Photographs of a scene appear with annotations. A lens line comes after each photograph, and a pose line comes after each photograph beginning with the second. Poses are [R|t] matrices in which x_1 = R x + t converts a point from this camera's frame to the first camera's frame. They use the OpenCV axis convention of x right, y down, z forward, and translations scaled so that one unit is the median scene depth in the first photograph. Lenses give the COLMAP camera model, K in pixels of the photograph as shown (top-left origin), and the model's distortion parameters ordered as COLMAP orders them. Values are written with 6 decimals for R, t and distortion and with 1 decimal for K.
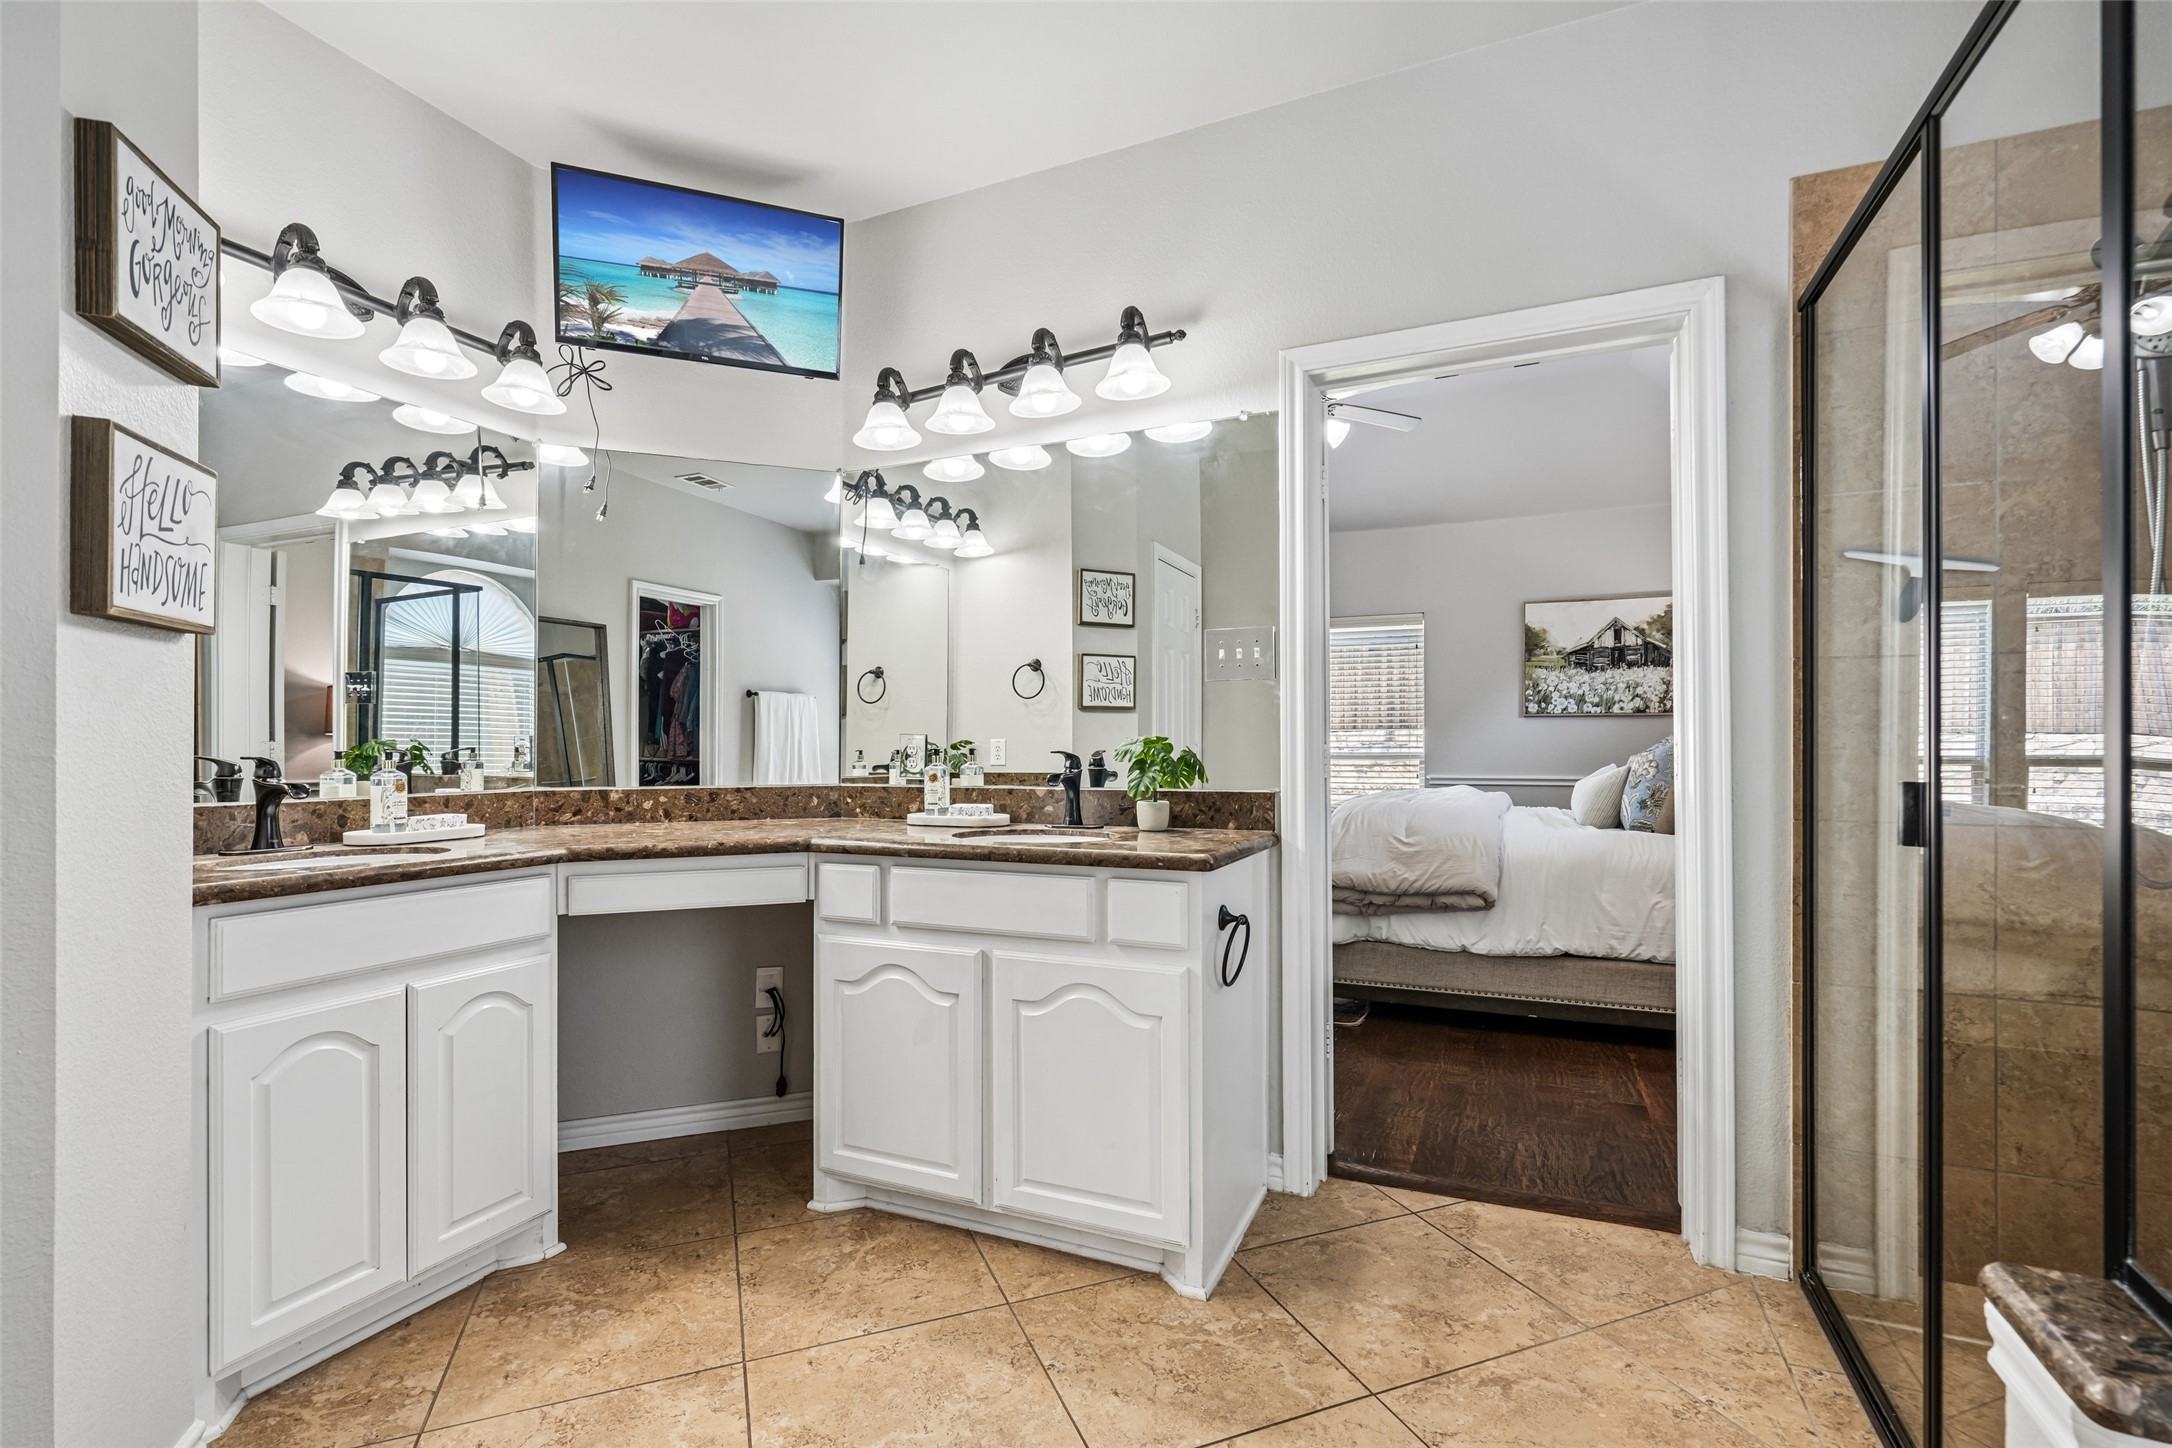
lens RADIAL K [[984.8, 0, 1091.0], [0, 984.8, 737.1], [0, 0, 1]] dist [-0.004690, 0.001548]
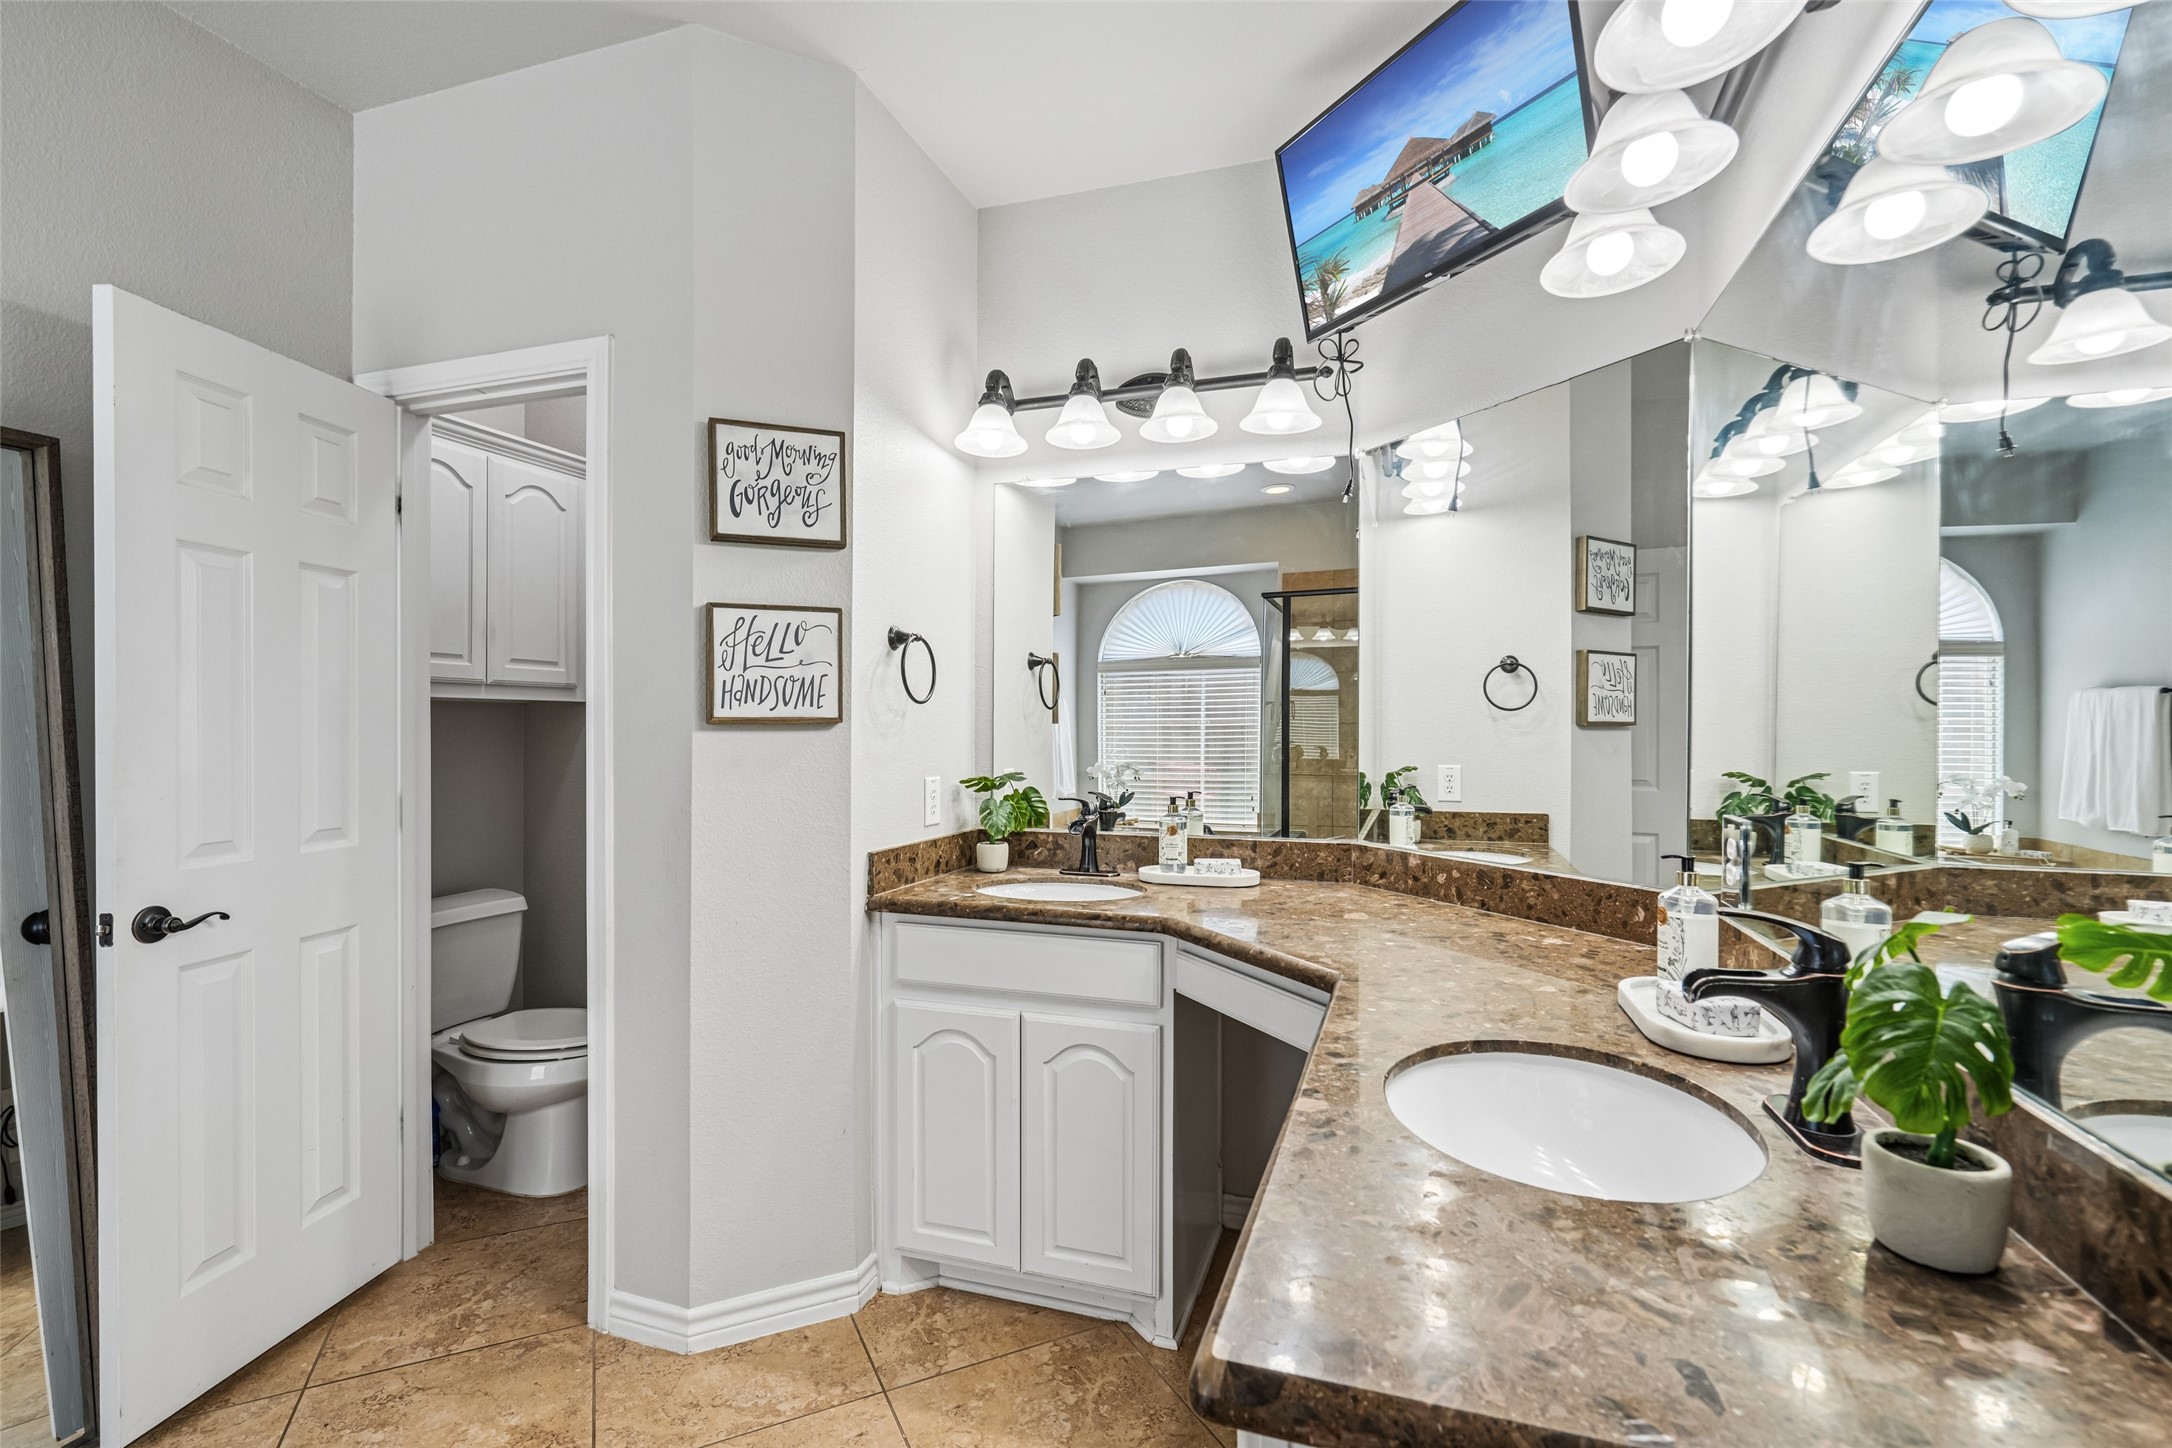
lens RADIAL K [[973.4, 0, 1086.0], [0, 973.4, 724.0], [0, 0, 1]] dist [-0.013415, 0.000180]
pose [[0.100134, 0.001506, -0.994973, 0.373096], [0.003191, 0.999993, 0.001835, -0.072600], [0.994969, -0.003358, 0.100128, 0.843451]]
